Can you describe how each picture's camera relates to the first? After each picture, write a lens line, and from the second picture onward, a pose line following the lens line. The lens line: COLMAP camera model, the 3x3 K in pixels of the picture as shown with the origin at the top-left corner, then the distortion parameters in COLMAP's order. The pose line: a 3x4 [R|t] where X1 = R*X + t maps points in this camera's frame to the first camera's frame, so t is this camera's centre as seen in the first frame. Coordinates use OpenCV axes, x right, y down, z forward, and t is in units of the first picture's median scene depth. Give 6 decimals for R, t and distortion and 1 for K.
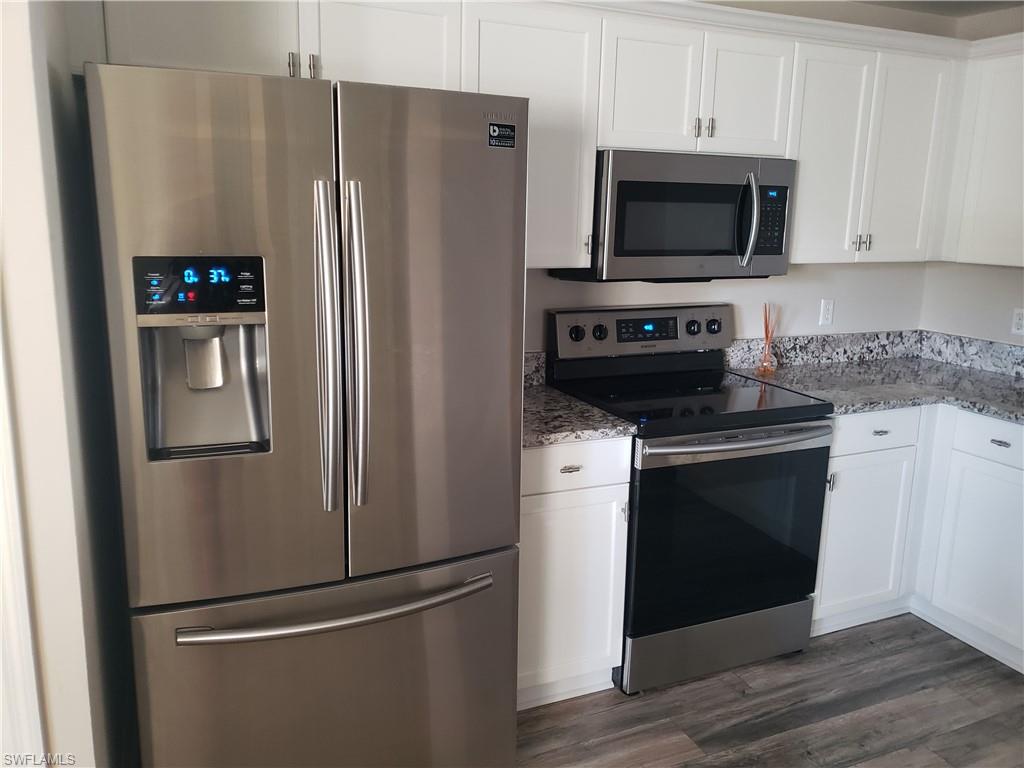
lens RADIAL K [[802.9, 0, 514.5], [0, 802.9, 373.6], [0, 0, 1]] dist [0.028624, 0.006448]
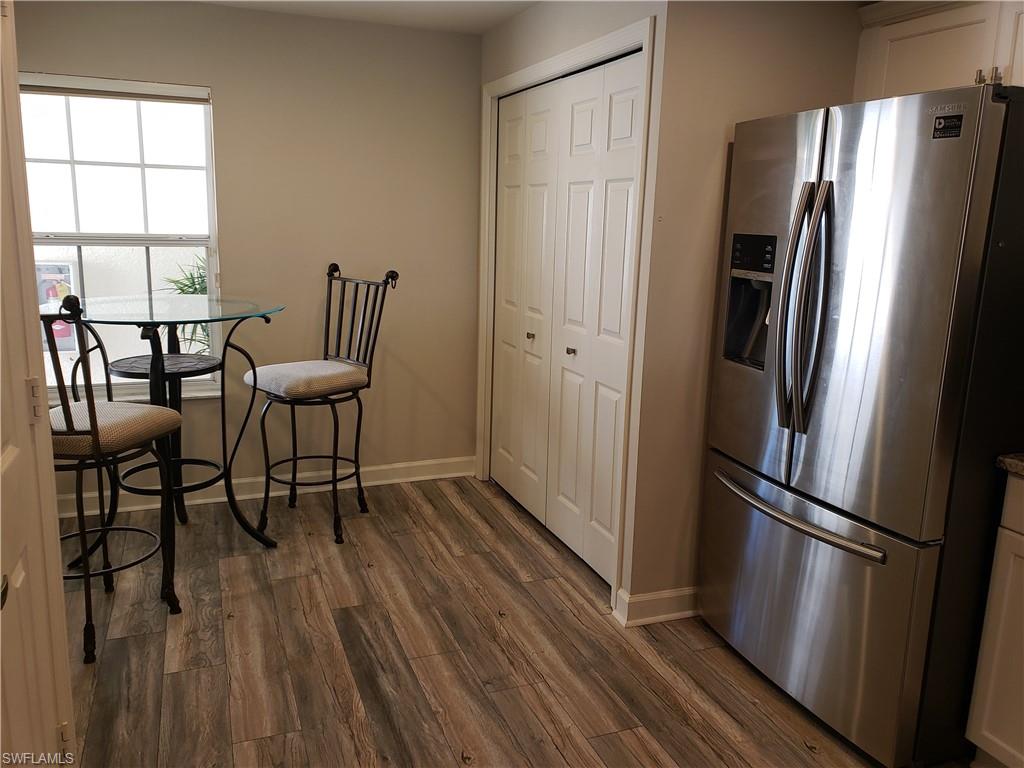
lens RADIAL K [[802.9, 0, 514.5], [0, 802.9, 373.6], [0, 0, 1]] dist [0.028624, 0.006448]
pose [[-0.042025, 0.175538, -0.983575, 0.650920], [-0.231003, 0.956064, 0.180498, -0.032740], [0.972045, 0.234794, 0.000371, 0.323272]]
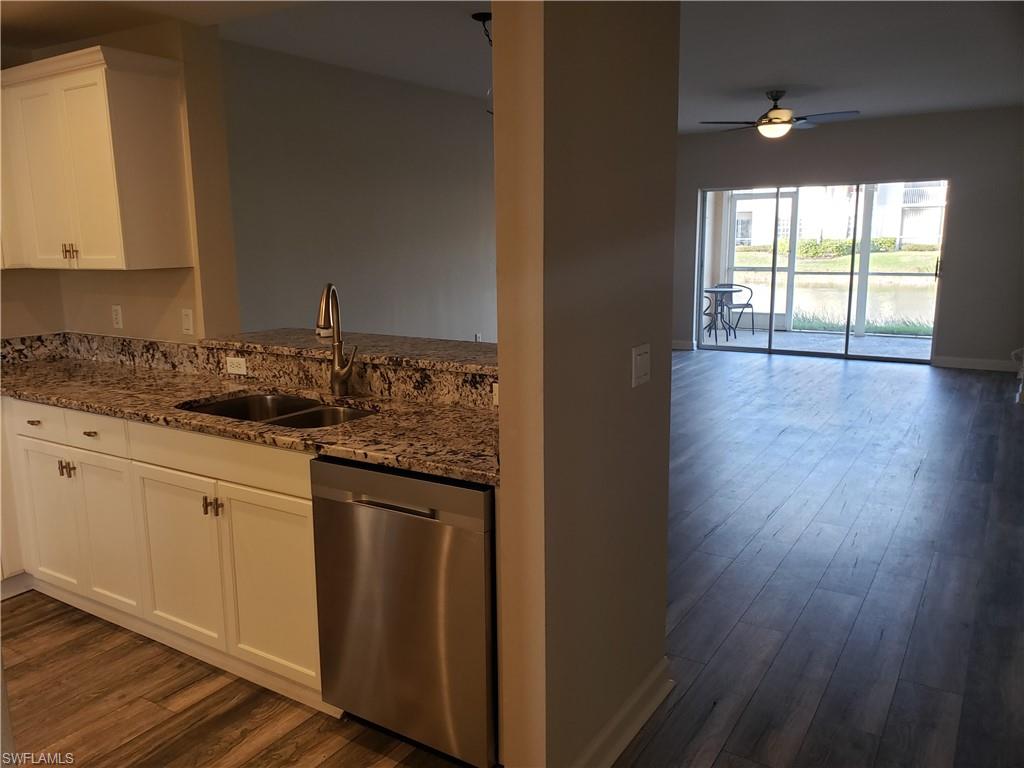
lens RADIAL K [[807.4, 0, 490.5], [0, 807.4, 368.0], [0, 0, 1]] dist [0.040557, -0.003540]
pose [[0.833902, -0.124434, 0.537702, 0.473540], [0.143742, 0.989597, 0.006087, 0.085517], [-0.532865, 0.072214, 0.843113, -0.284049]]
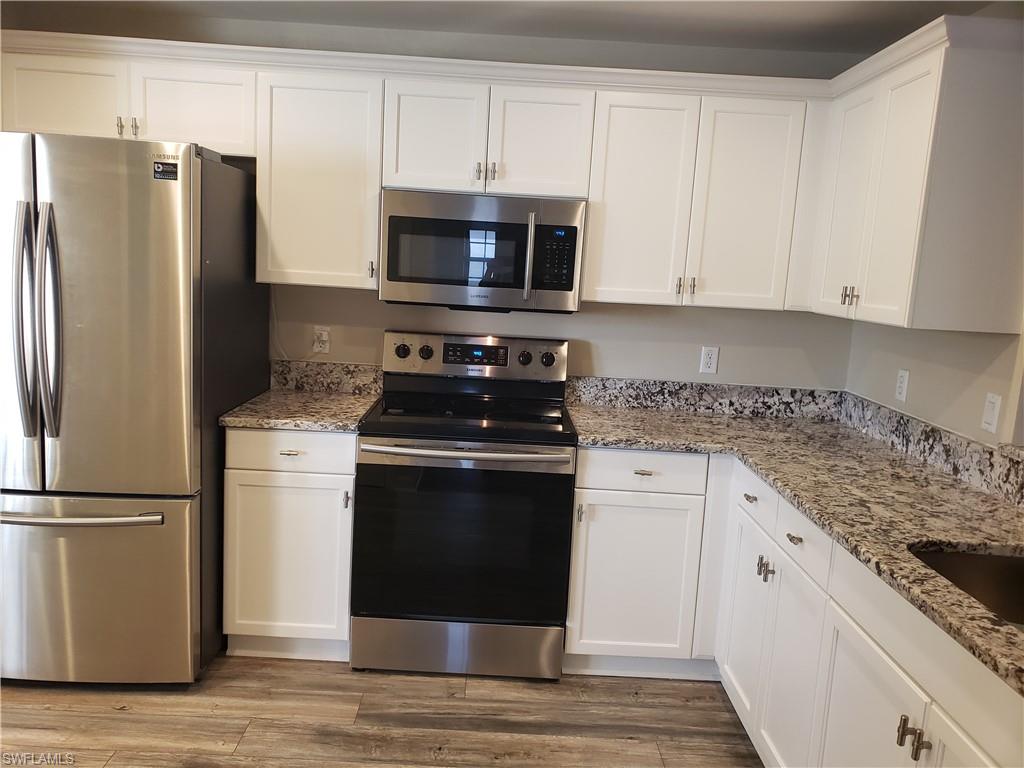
lens RADIAL K [[793.8, 0, 485.7], [0, 793.8, 377.5], [0, 0, 1]] dist [0.027598, -0.004132]
pose [[0.911586, 0.090652, -0.400991, 0.611146], [-0.117774, 0.992089, -0.043459, 0.020494], [0.393879, 0.086843, 0.915051, 0.024565]]
